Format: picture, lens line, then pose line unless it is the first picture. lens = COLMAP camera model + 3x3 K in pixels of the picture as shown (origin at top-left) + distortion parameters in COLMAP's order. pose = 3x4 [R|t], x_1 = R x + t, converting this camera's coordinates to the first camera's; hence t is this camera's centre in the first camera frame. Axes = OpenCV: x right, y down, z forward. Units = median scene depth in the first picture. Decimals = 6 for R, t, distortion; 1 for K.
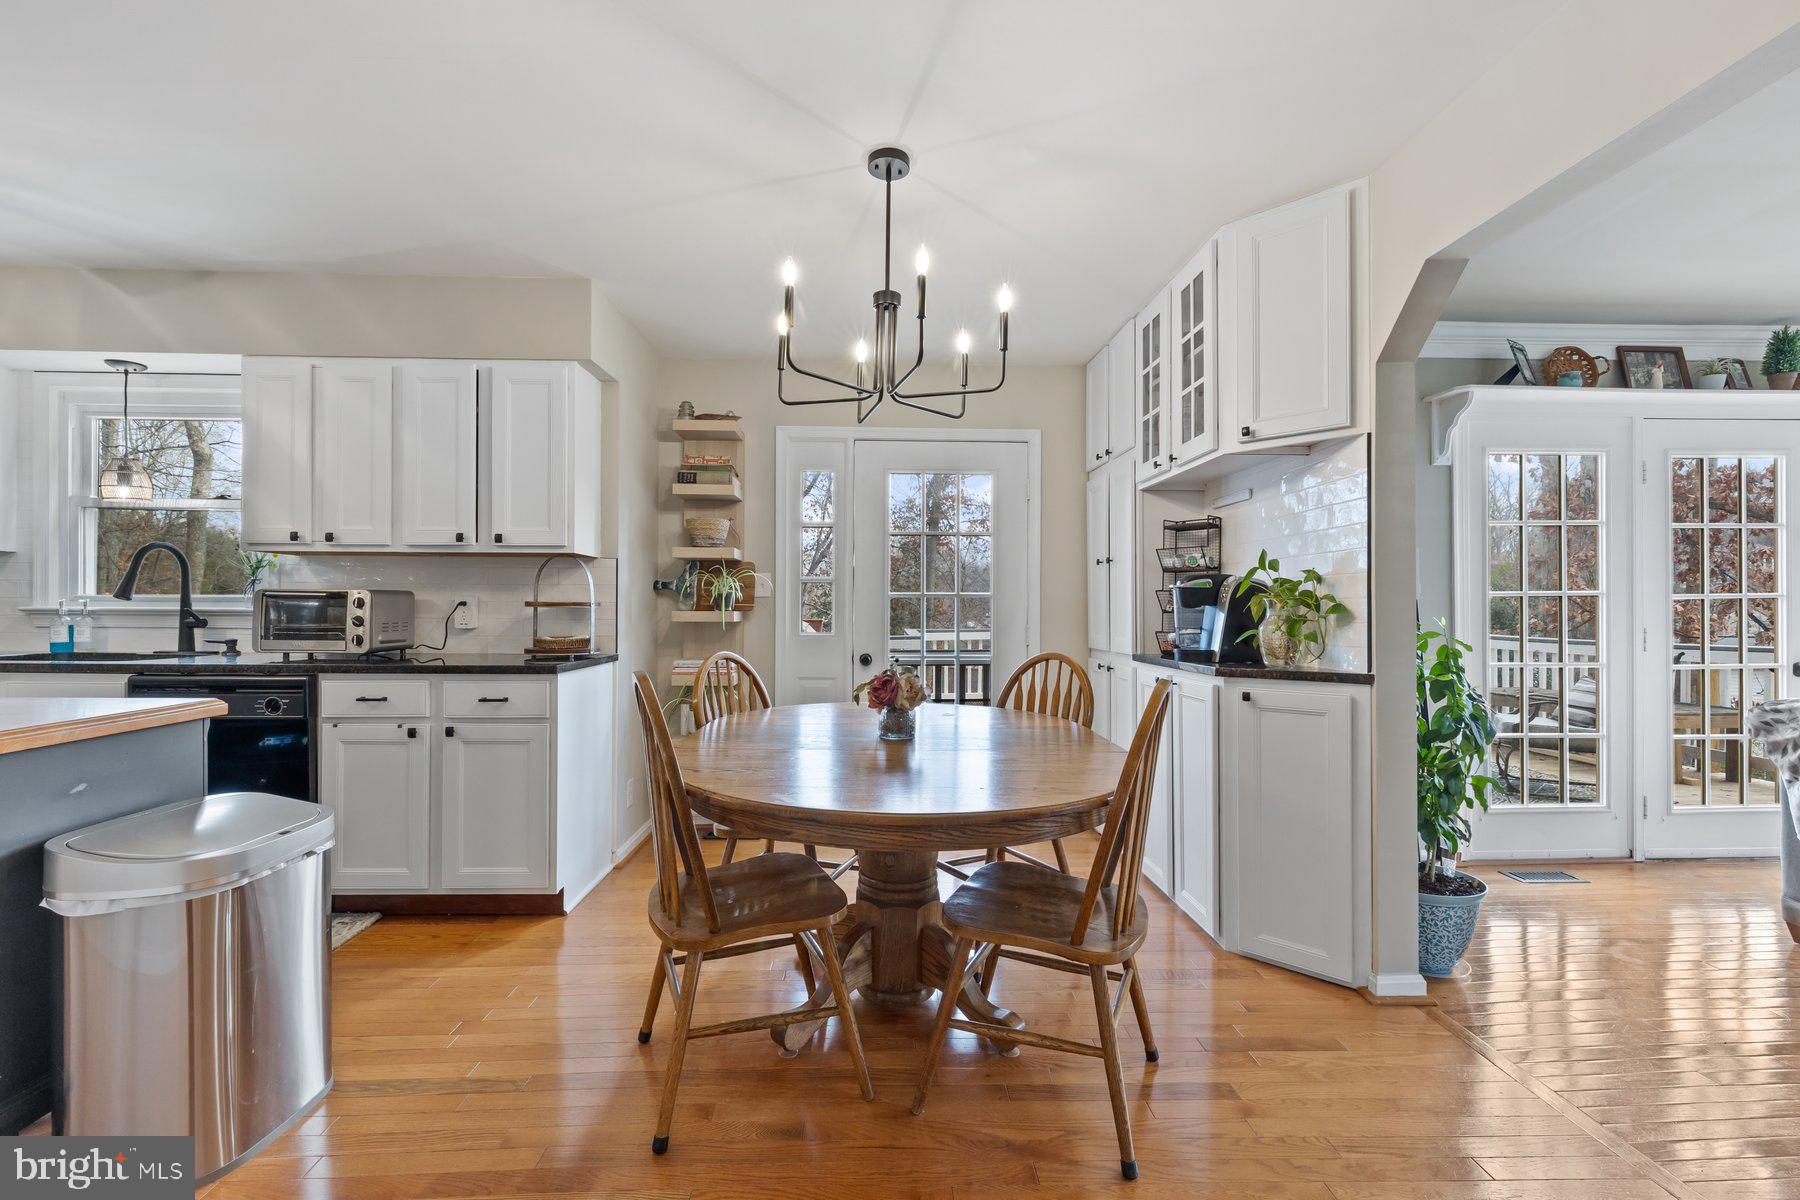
lens RADIAL K [[758.6, 0, 893.4], [0, 758.6, 608.9], [0, 0, 1]] dist [-0.002185, 0.000883]
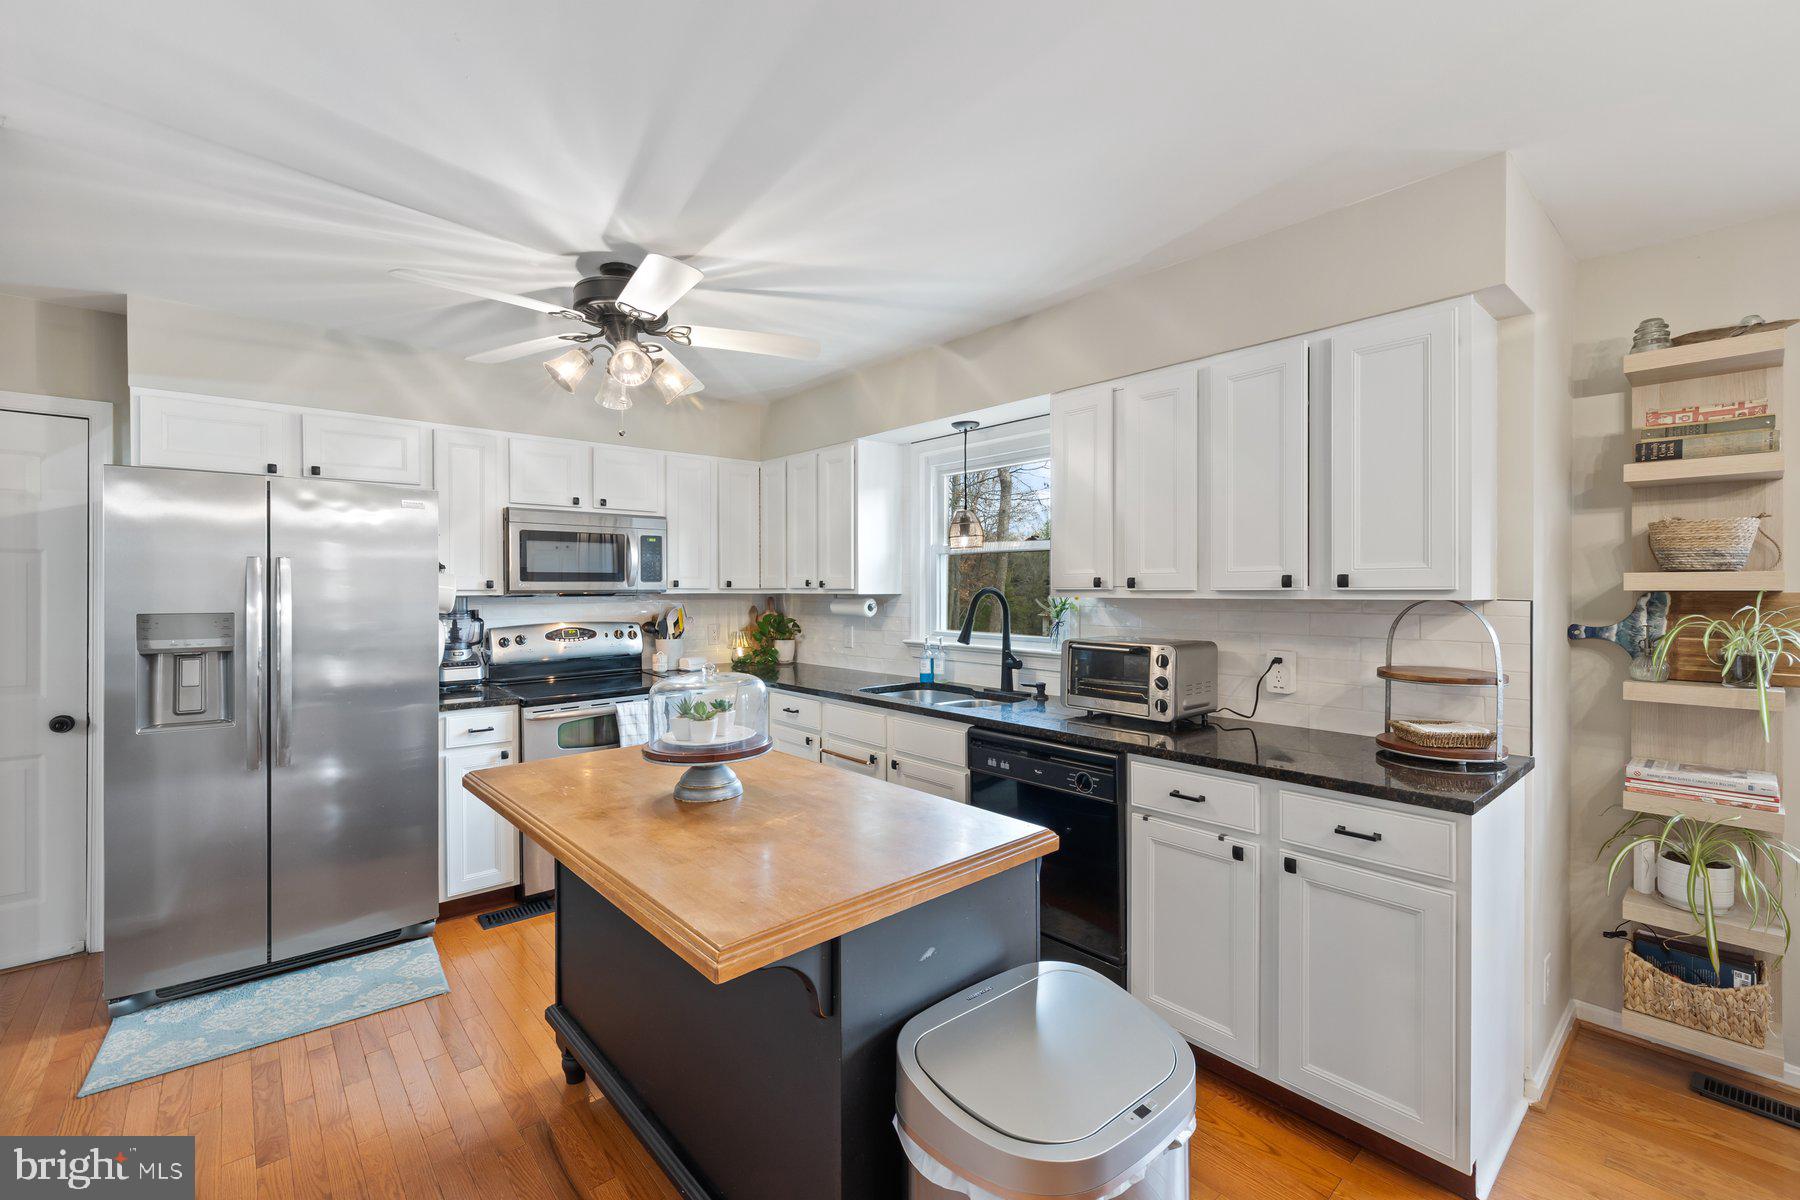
lens RADIAL K [[758.6, 0, 898.4], [0, 758.6, 597.9], [0, 0, 1]] dist [-0.002185, 0.000883]
pose [[0.638117, 0.001161, -0.769939, -0.233608], [0.002132, 0.999992, 0.003275, -0.076966], [0.769937, -0.003731, 0.638109, 0.228314]]
